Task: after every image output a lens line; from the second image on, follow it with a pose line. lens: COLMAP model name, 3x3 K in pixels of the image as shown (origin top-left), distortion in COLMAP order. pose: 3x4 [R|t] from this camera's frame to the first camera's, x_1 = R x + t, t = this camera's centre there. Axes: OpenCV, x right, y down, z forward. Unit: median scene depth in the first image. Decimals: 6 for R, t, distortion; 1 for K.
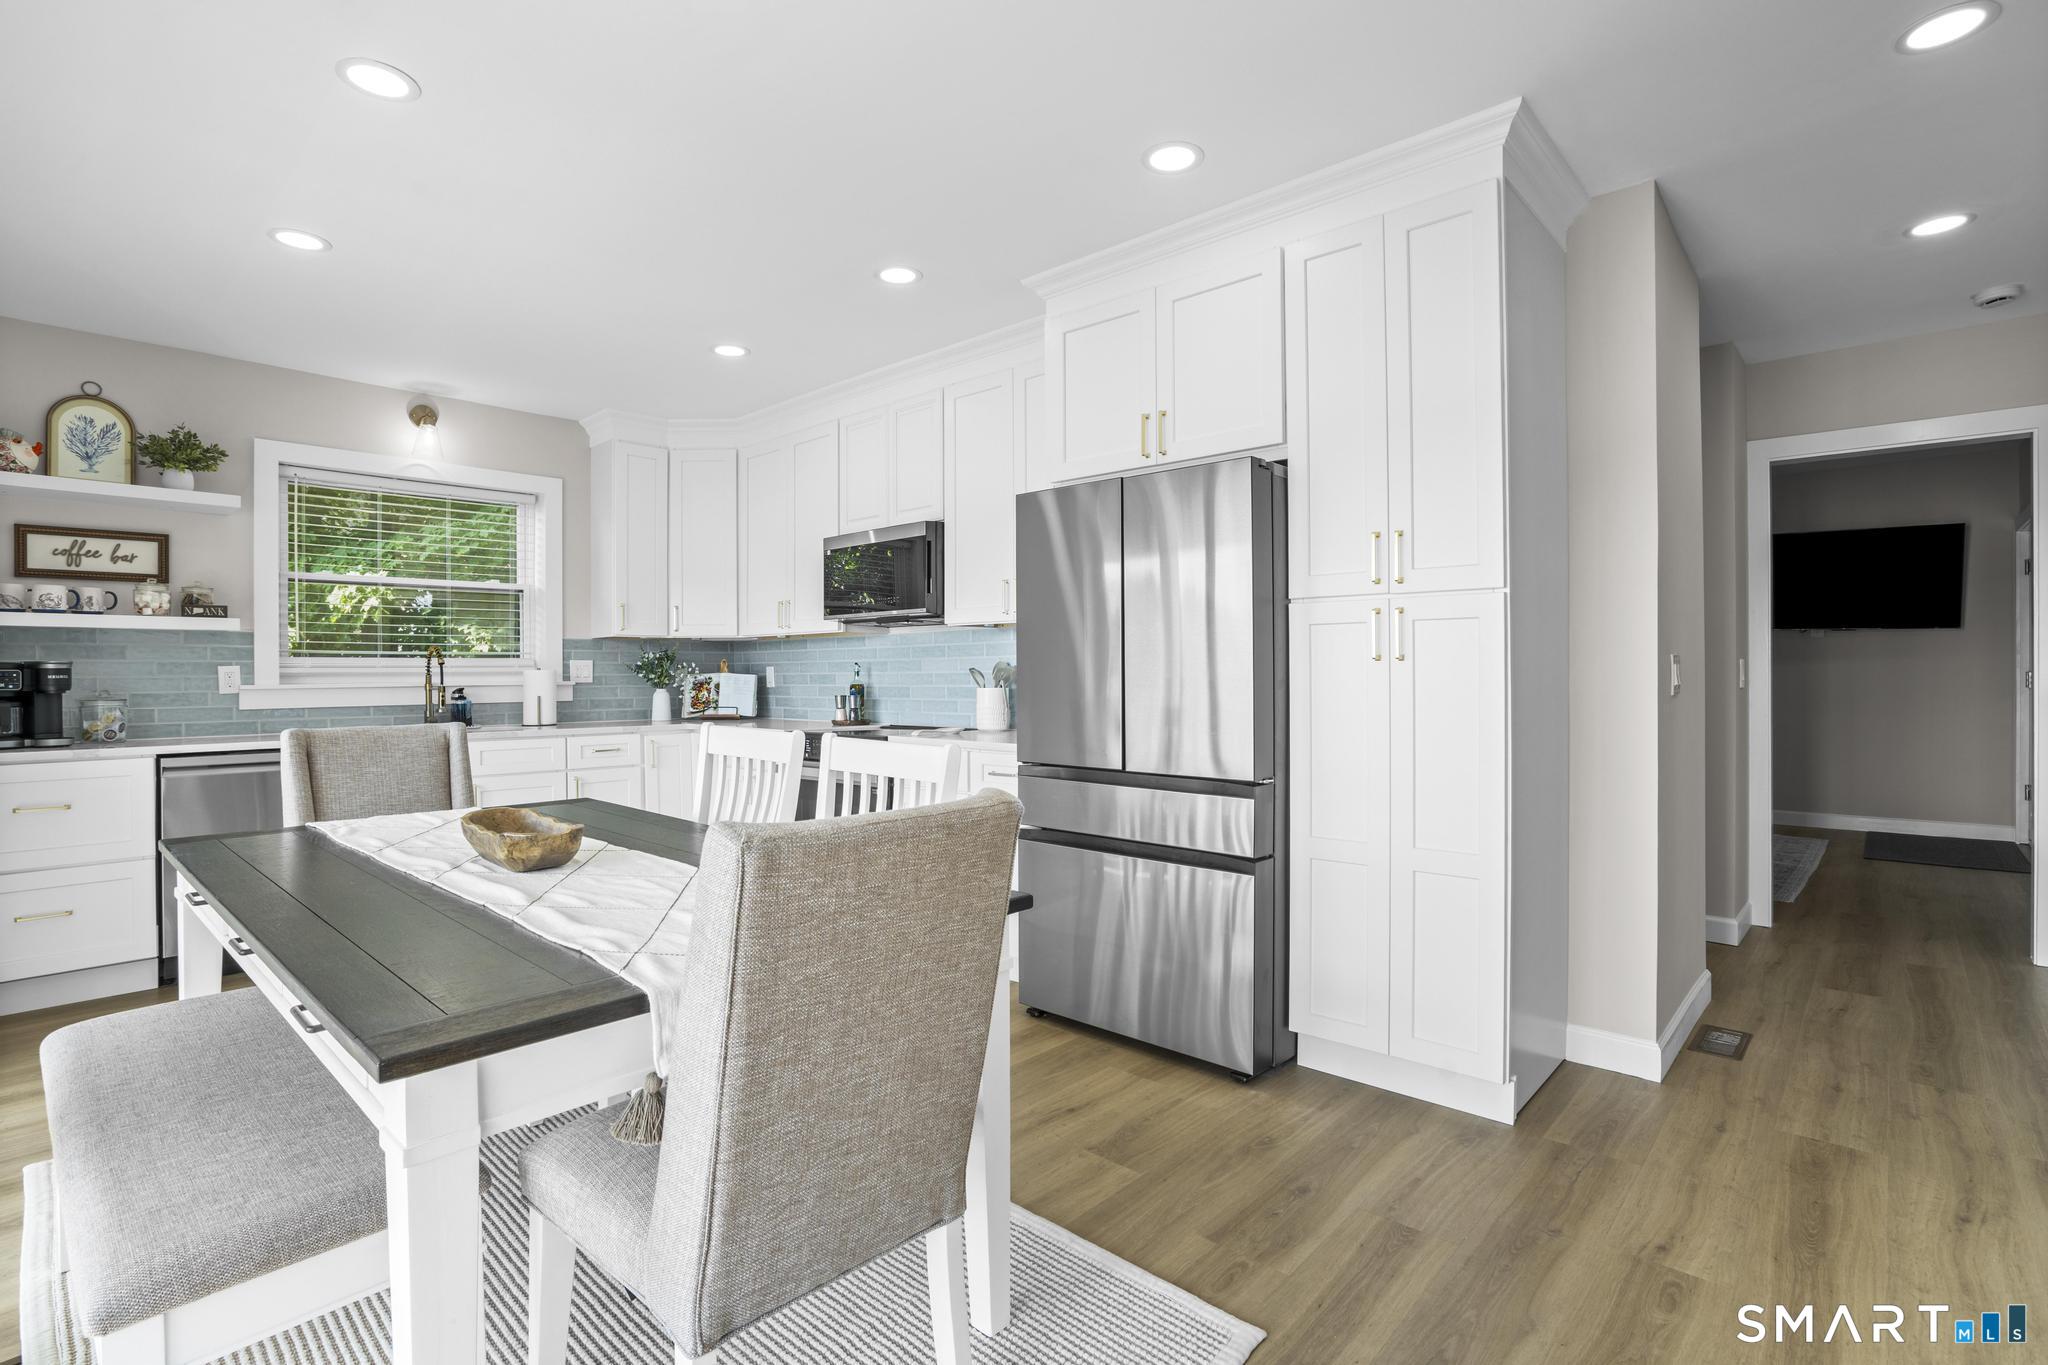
lens RADIAL K [[972.6, 0, 1016.7], [0, 972.6, 674.4], [0, 0, 1]] dist [-0.023791, 0.000560]
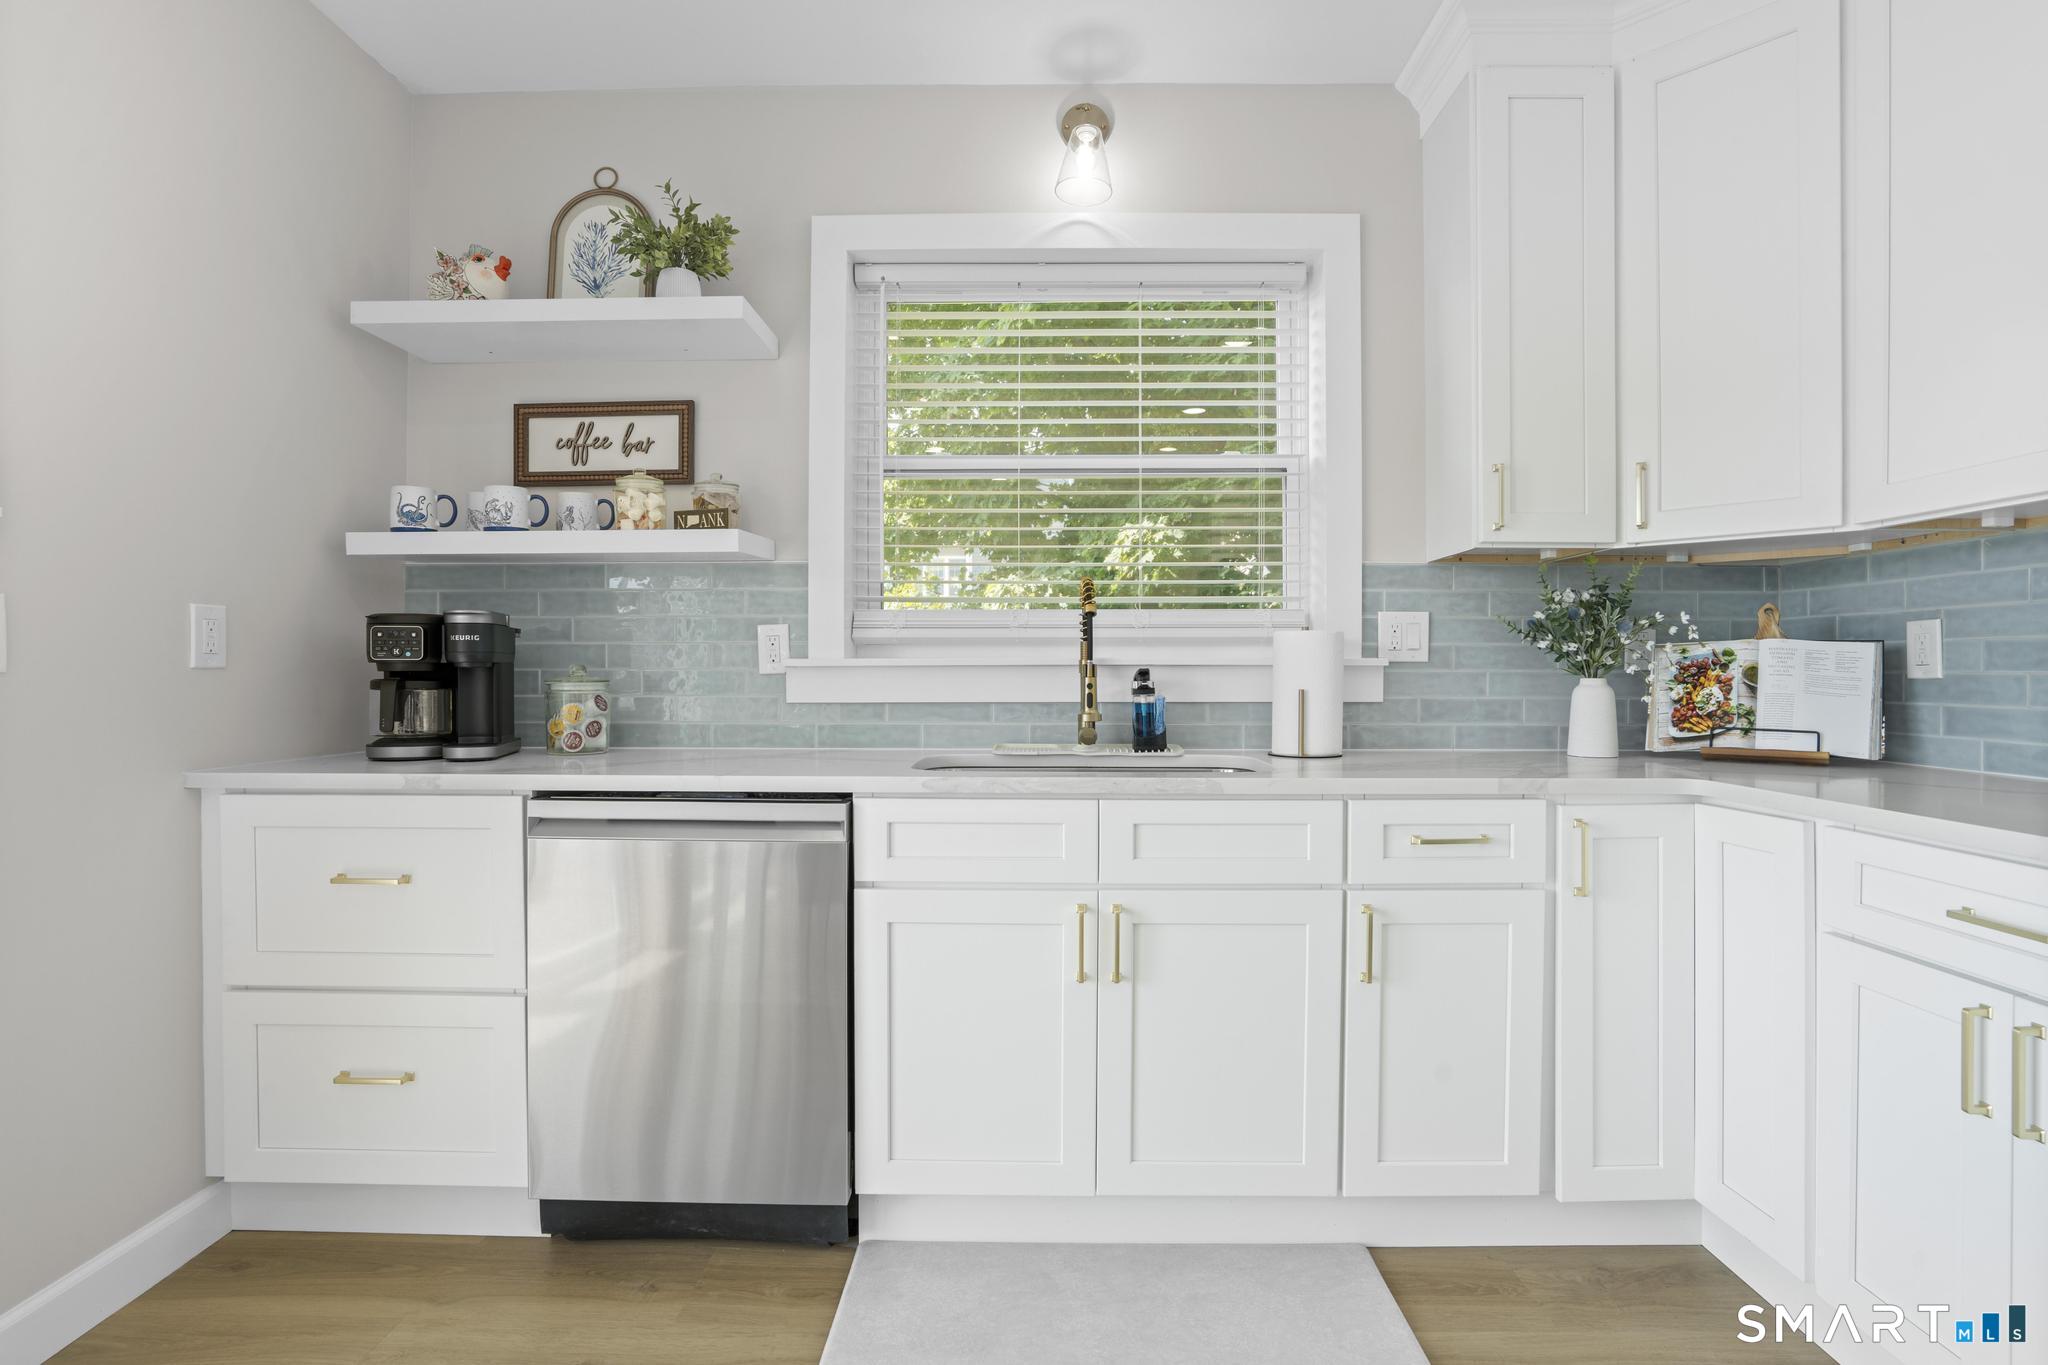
lens RADIAL K [[972.6, 0, 1034.3], [0, 972.6, 668.4], [0, 0, 1]] dist [-0.023791, 0.000560]
pose [[0.676560, 0.005193, -0.736369, -0.262668], [-0.006116, 0.999980, 0.001433, 0.013423], [0.736362, 0.003534, 0.676579, 0.638839]]
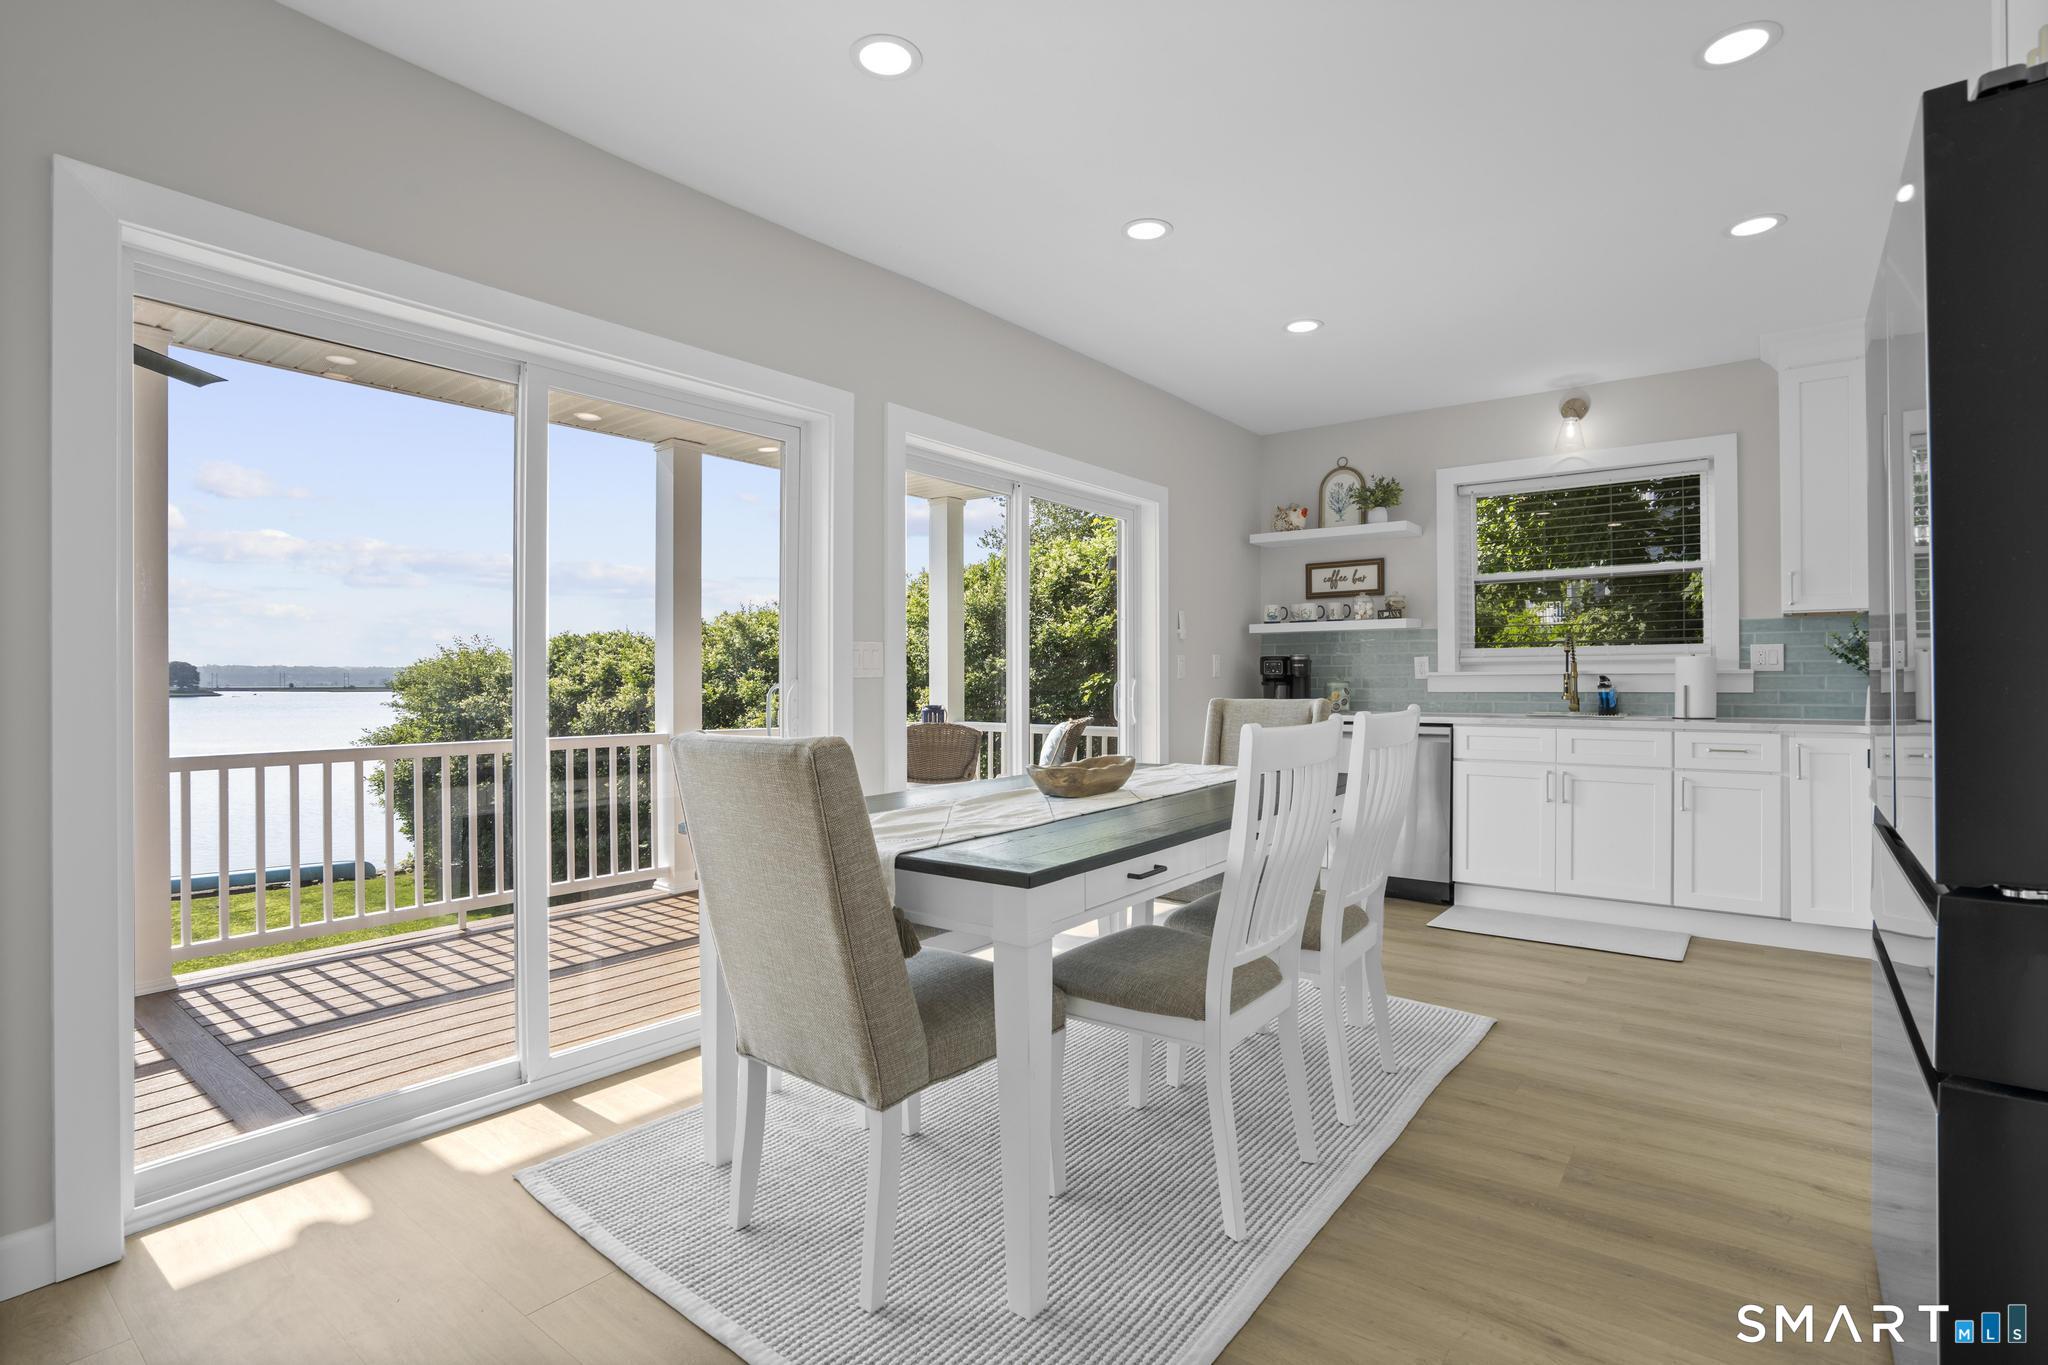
lens RADIAL K [[972.6, 0, 1048.7], [0, 972.6, 669.5], [0, 0, 1]] dist [-0.023791, 0.000560]
pose [[0.111874, -0.002963, -0.993718, 0.334904], [0.001907, 0.999994, -0.002767, 0.009380], [0.993721, -0.001586, 0.111879, 0.329021]]
